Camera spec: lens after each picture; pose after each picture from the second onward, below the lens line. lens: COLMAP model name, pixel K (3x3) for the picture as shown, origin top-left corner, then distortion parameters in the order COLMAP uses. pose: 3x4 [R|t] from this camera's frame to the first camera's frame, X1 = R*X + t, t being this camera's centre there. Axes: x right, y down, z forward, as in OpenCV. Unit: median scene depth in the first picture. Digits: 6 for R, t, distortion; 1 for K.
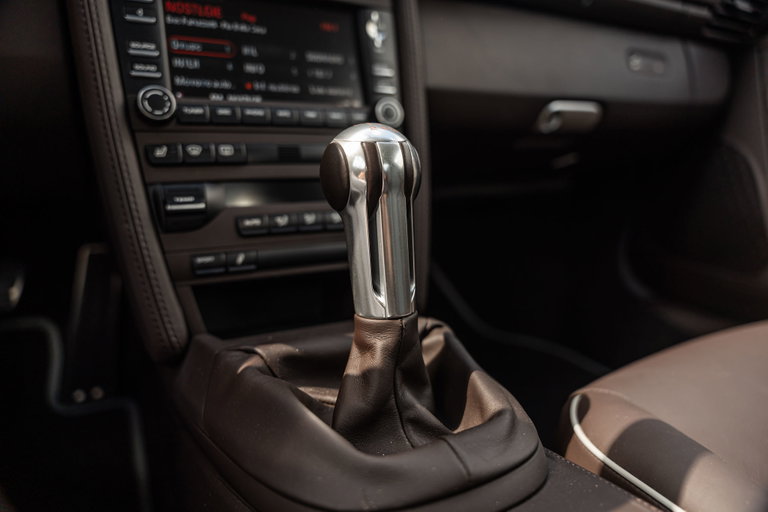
lens RADIAL K [[522.7, 0, 384.0], [0, 522.7, 256.0], [0, 0, 1]] dist [0.000533, 0.000310]
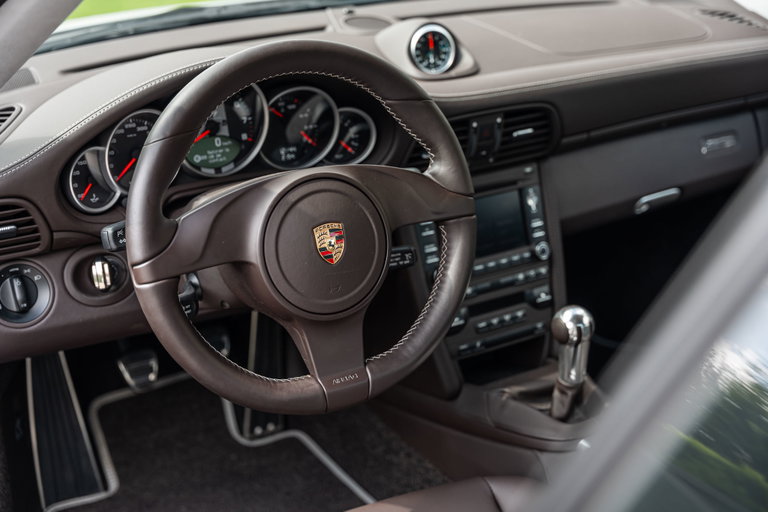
lens RADIAL K [[1212.2, 0, 384.0], [0, 1212.2, 256.0], [0, 0, 1]] dist [0.015562, 0.031460]
pose [[0.997735, -0.063067, 0.023406, -0.712815], [0.060085, 0.991944, 0.111517, -0.852446], [-0.030250, -0.109858, 0.993487, -3.483899]]
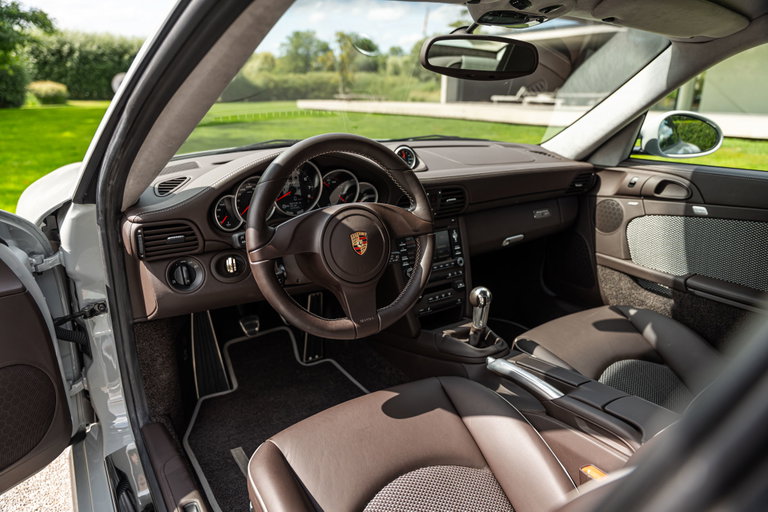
lens RADIAL K [[530.2, 0, 384.0], [0, 530.2, 256.0], [0, 0, 1]] dist [0.000065, 0.000311]
pose [[0.995458, -0.055404, 0.077424, -0.871420], [0.052116, 0.997677, 0.043865, -0.562199], [-0.079674, -0.039631, 0.996033, -2.787245]]
